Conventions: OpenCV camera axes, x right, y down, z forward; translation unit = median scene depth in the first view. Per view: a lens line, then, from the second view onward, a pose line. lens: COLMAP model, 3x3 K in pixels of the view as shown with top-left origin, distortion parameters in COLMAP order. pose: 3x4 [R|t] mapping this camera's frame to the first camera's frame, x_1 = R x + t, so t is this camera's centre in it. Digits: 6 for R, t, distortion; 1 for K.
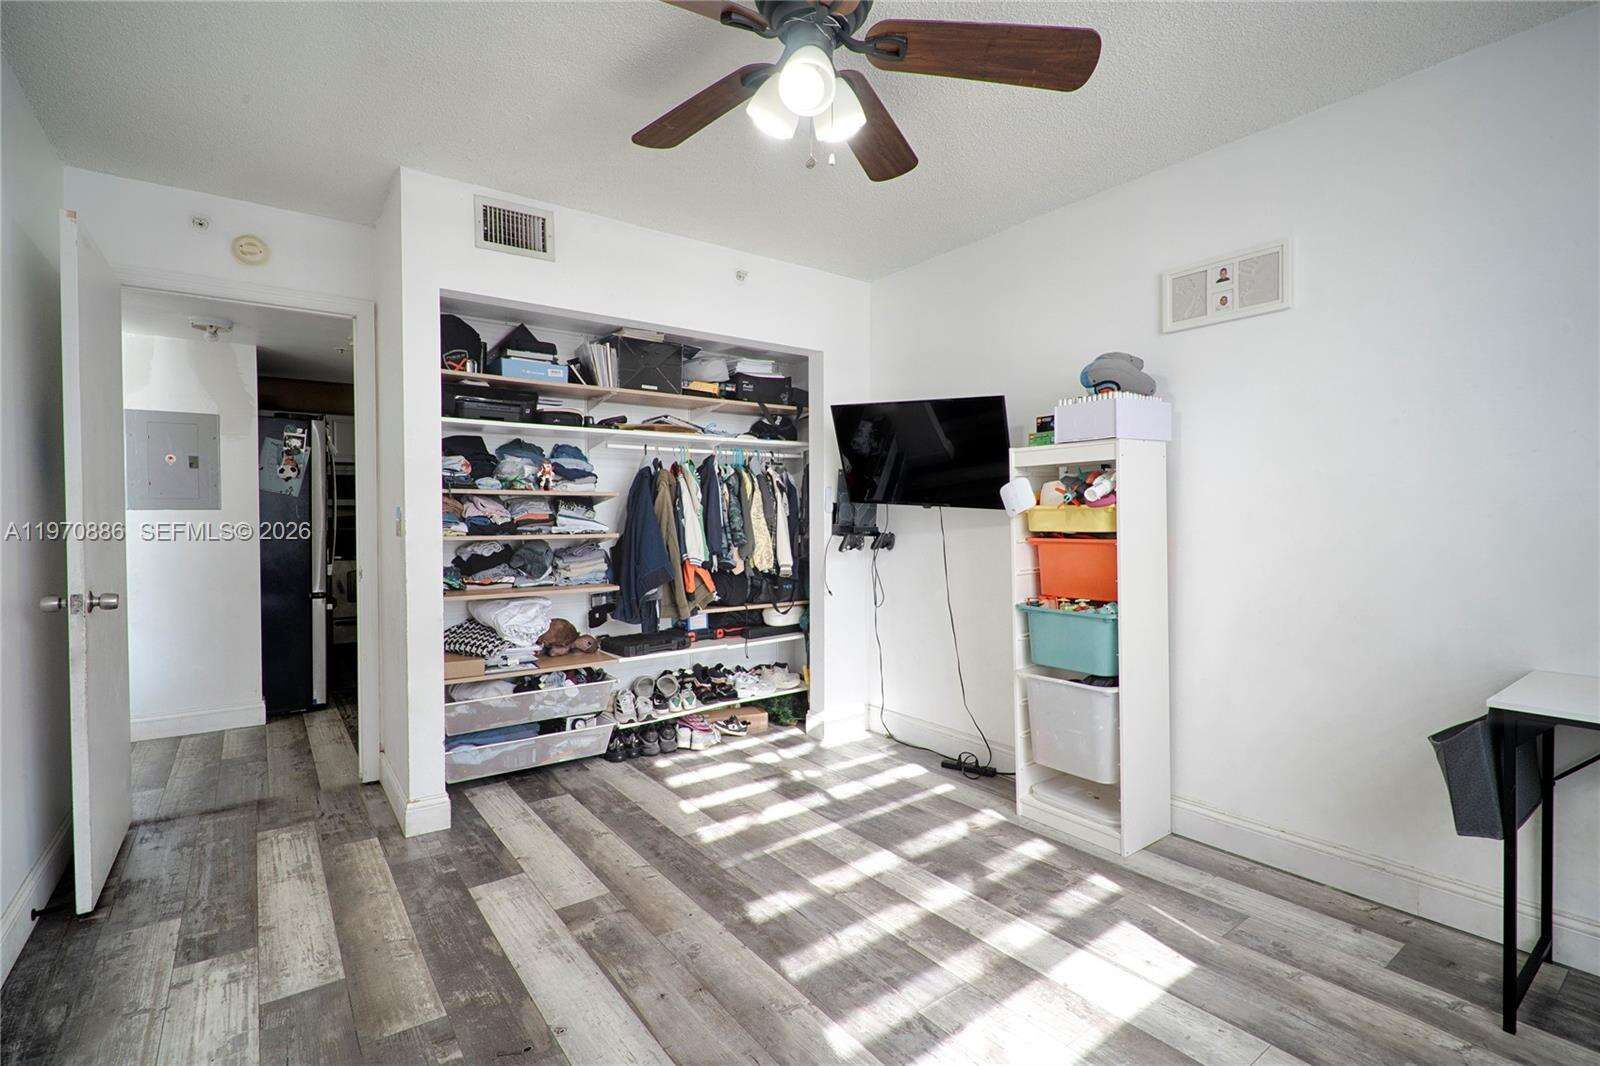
lens RADIAL K [[740.5, 0, 800.0], [0, 740.5, 533.0], [0, 0, 1]] dist [-0.001696, -0.001697]
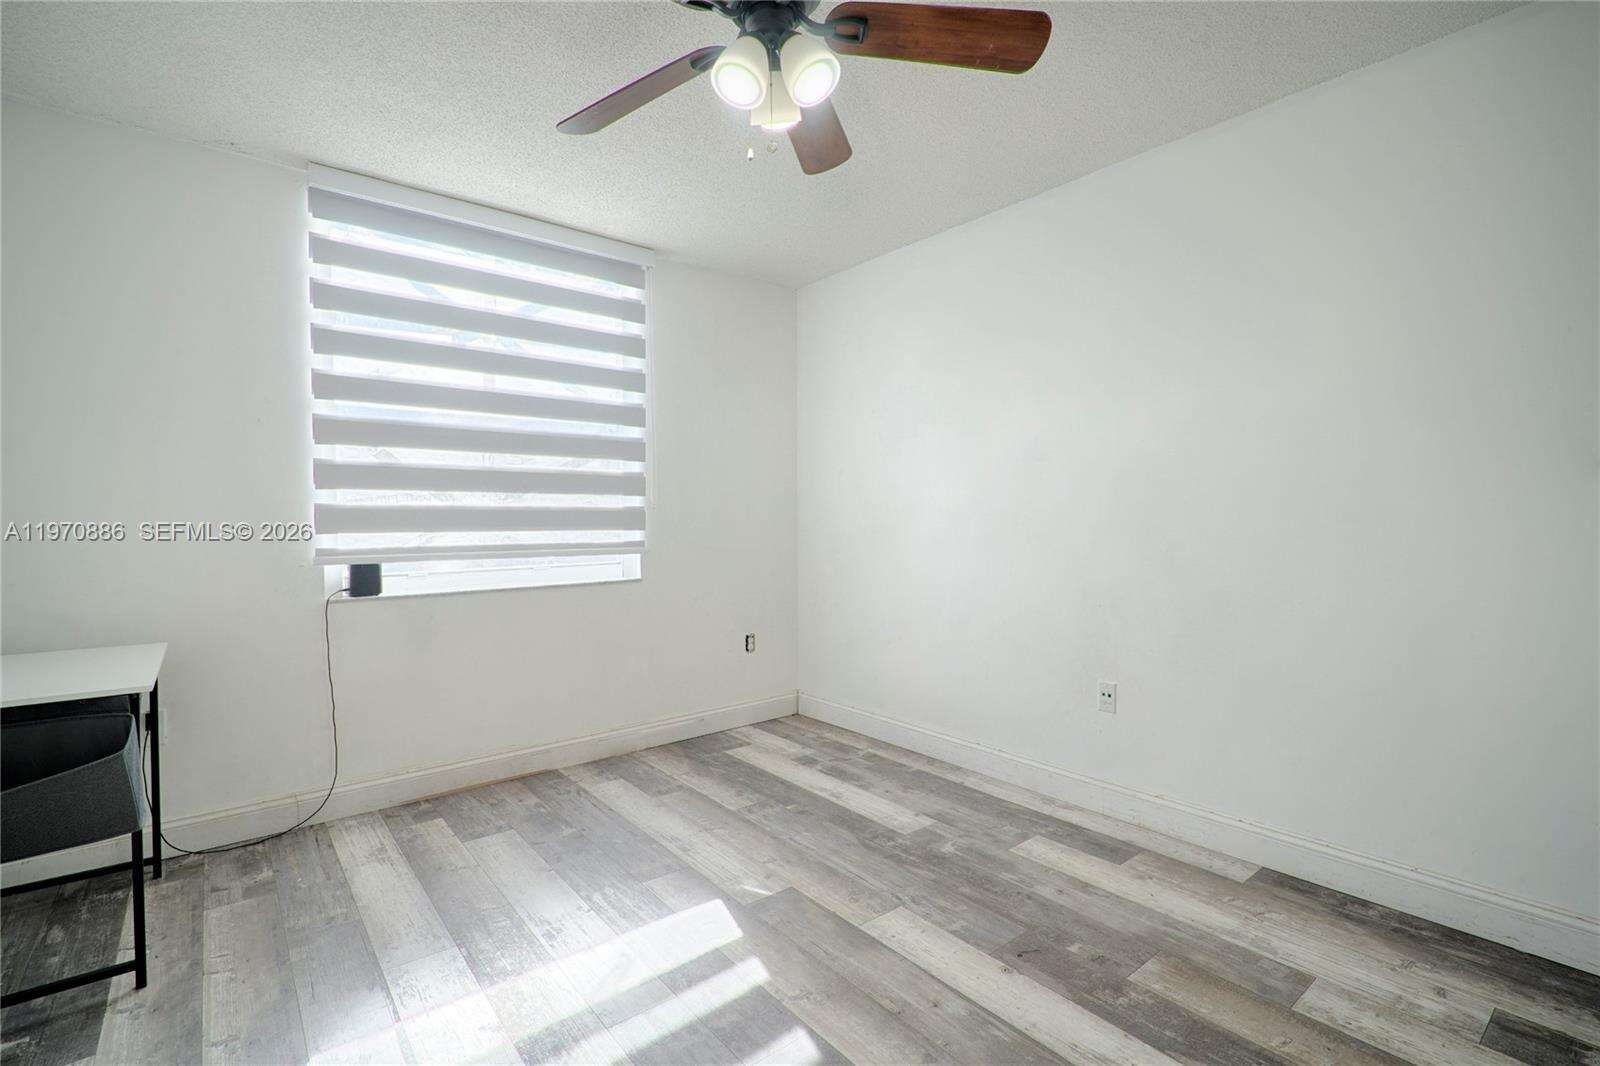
lens RADIAL K [[740.5, 0, 800.0], [0, 740.5, 533.0], [0, 0, 1]] dist [-0.001696, -0.001697]
pose [[-0.999061, 0.011644, -0.041728, 0.017649], [0.009709, 0.998881, 0.046286, -0.025967], [0.042220, 0.045837, -0.998056, 1.484478]]
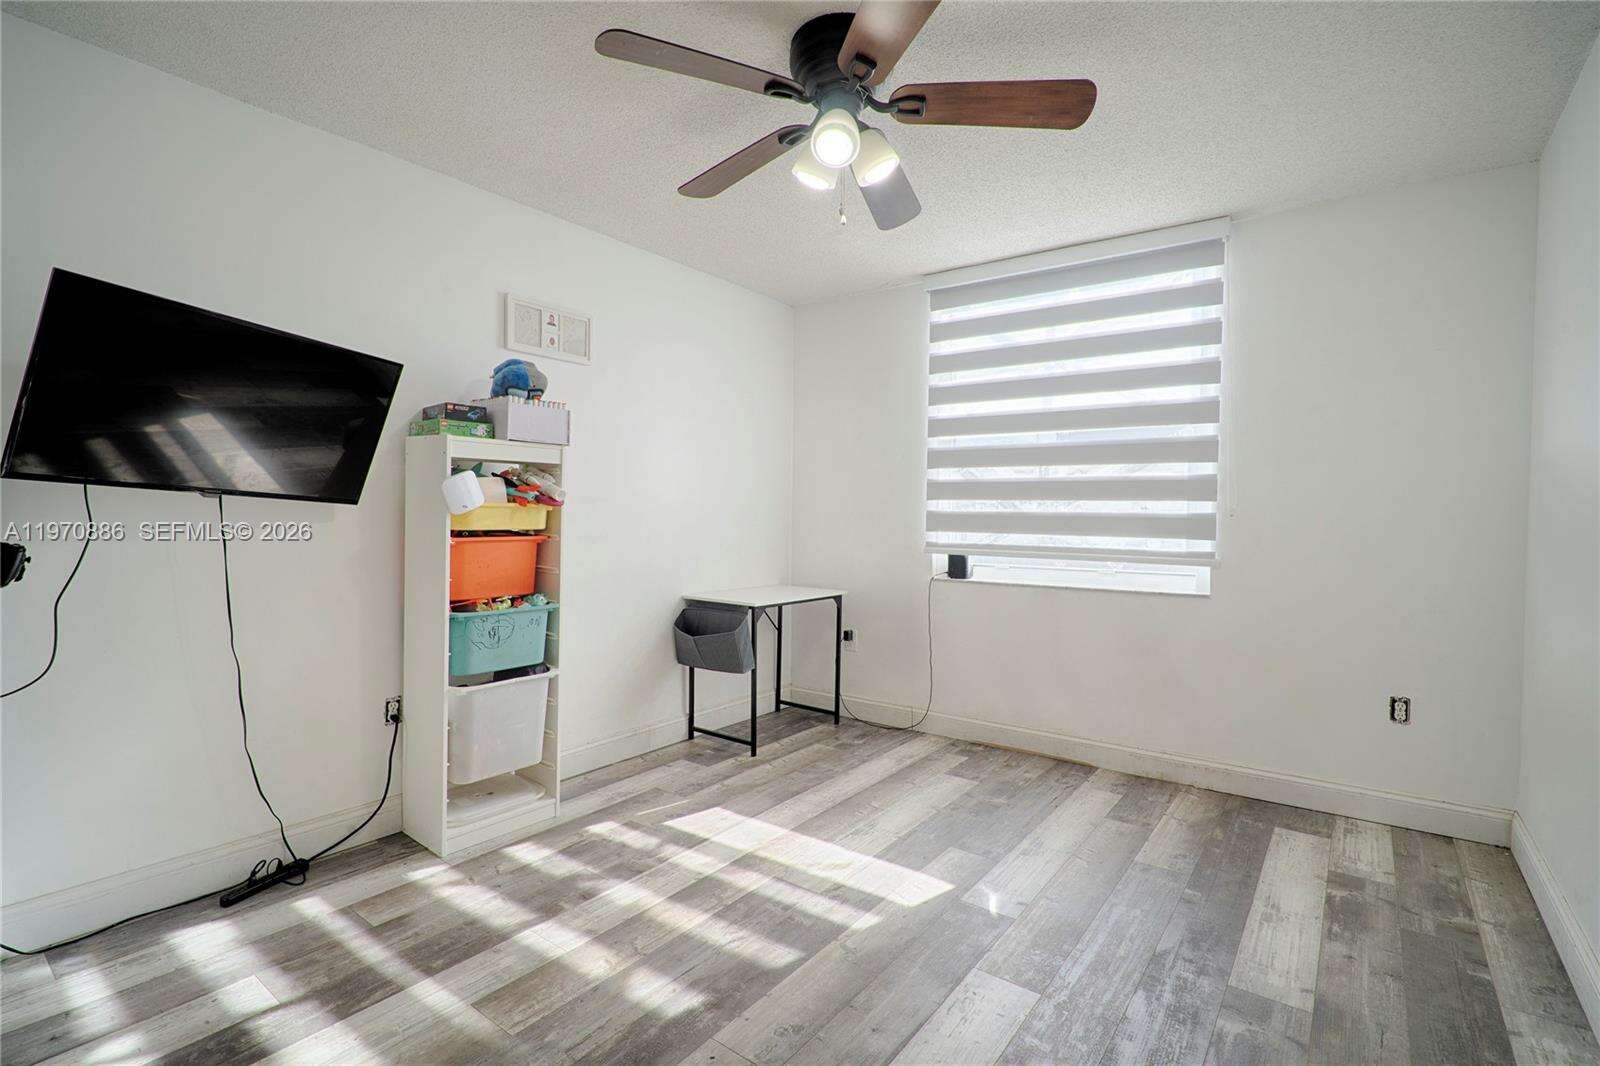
lens RADIAL K [[740.5, 0, 800.0], [0, 740.5, 533.0], [0, 0, 1]] dist [-0.001696, -0.001697]
pose [[-0.280715, -0.020653, 0.959569, -0.804563], [0.012213, 0.999611, 0.025087, -0.019934], [-0.959713, 0.018762, -0.280354, 1.034869]]
